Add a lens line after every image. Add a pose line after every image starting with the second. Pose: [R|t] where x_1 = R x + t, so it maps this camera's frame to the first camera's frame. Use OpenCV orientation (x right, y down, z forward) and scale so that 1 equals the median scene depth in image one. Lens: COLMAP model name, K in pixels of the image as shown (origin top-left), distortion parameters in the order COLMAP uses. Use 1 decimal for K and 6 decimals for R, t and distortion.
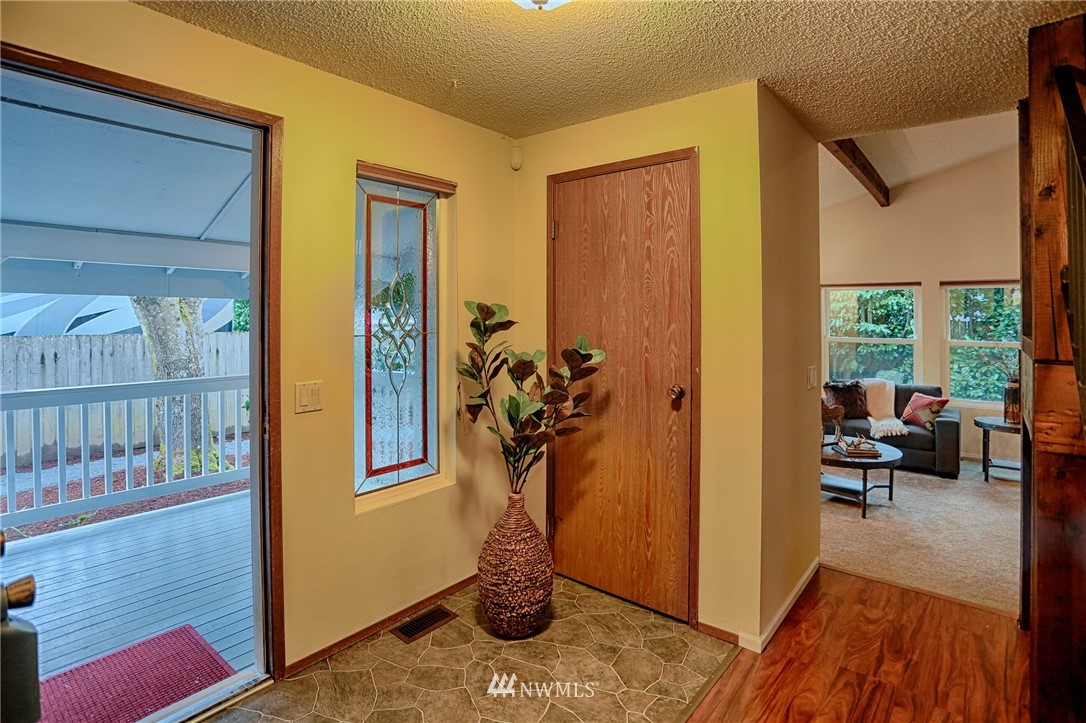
lens RADIAL K [[539.1, 0, 544.1], [0, 539.1, 312.7], [0, 0, 1]] dist [-0.030239, 0.000613]
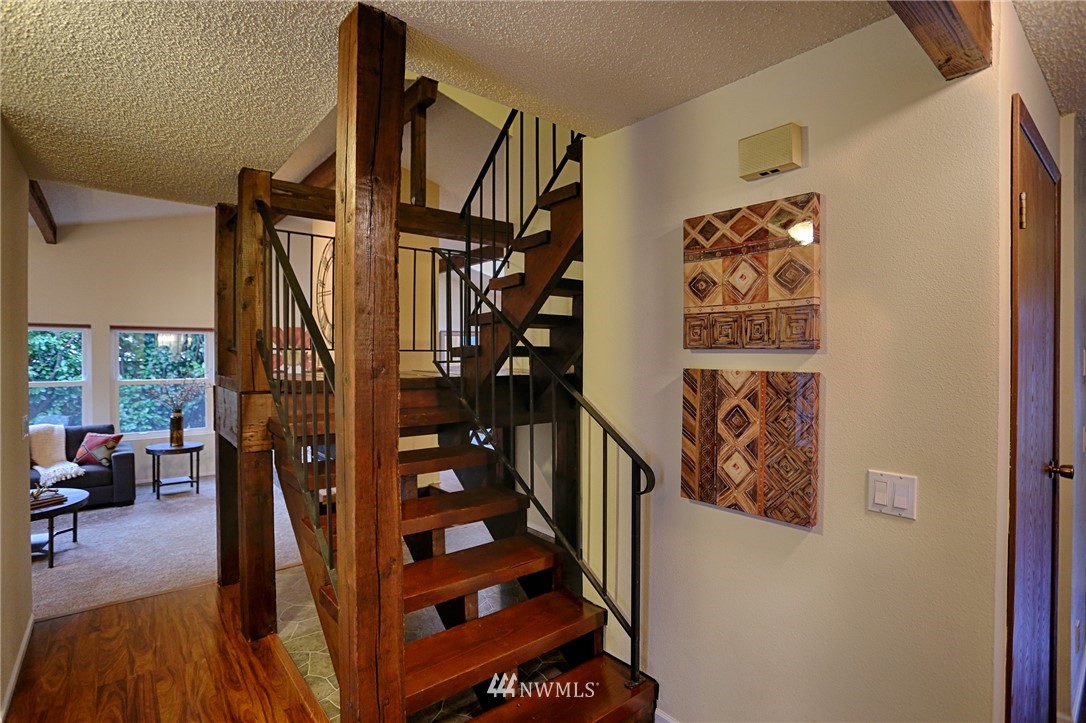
lens RADIAL K [[523.3, 0, 539.5], [0, 523.3, 356.4], [0, 0, 1]] dist [0.002388, 0.000295]
pose [[0.173210, -0.002990, 0.984880, -0.155684], [-0.008792, 0.999951, 0.004582, -0.010235], [-0.984846, -0.009453, 0.173175, -0.034926]]
